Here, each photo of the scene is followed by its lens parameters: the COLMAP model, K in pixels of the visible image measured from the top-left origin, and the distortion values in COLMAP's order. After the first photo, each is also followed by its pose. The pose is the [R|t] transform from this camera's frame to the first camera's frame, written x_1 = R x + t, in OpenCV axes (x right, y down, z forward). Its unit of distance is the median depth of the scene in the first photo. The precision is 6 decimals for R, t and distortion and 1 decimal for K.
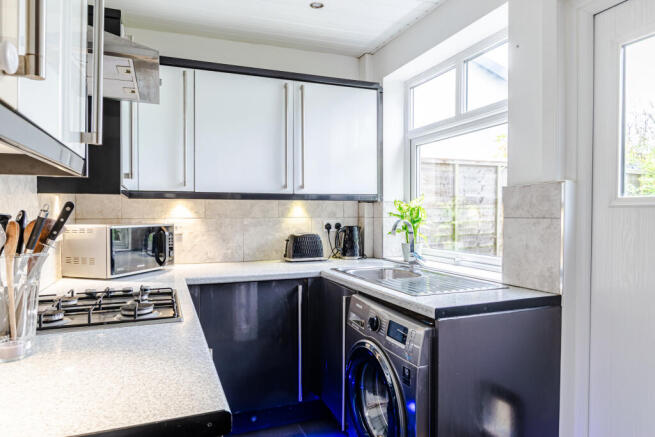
lens RADIAL K [[425.7, 0, 331.4], [0, 425.7, 219.8], [0, 0, 1]] dist [-0.008856, -0.001119]
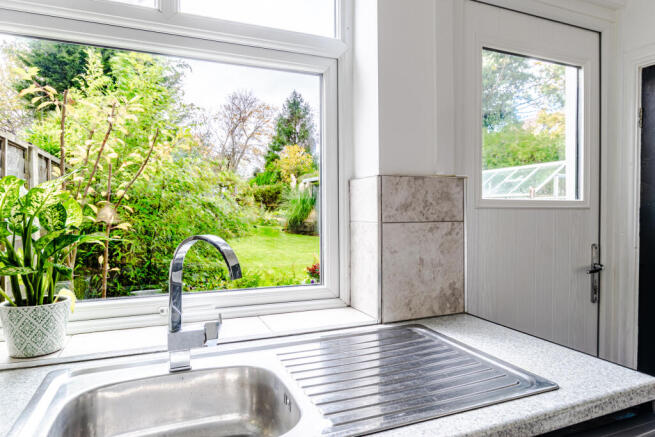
lens RADIAL K [[425.7, 0, 328.8], [0, 425.7, 217.5], [0, 0, 1]] dist [-0.008856, -0.001119]
pose [[-0.023344, -0.017184, 0.999580, -0.255668], [0.015416, 0.999727, 0.017547, -0.026376], [-0.999609, 0.015819, -0.023073, 1.143671]]
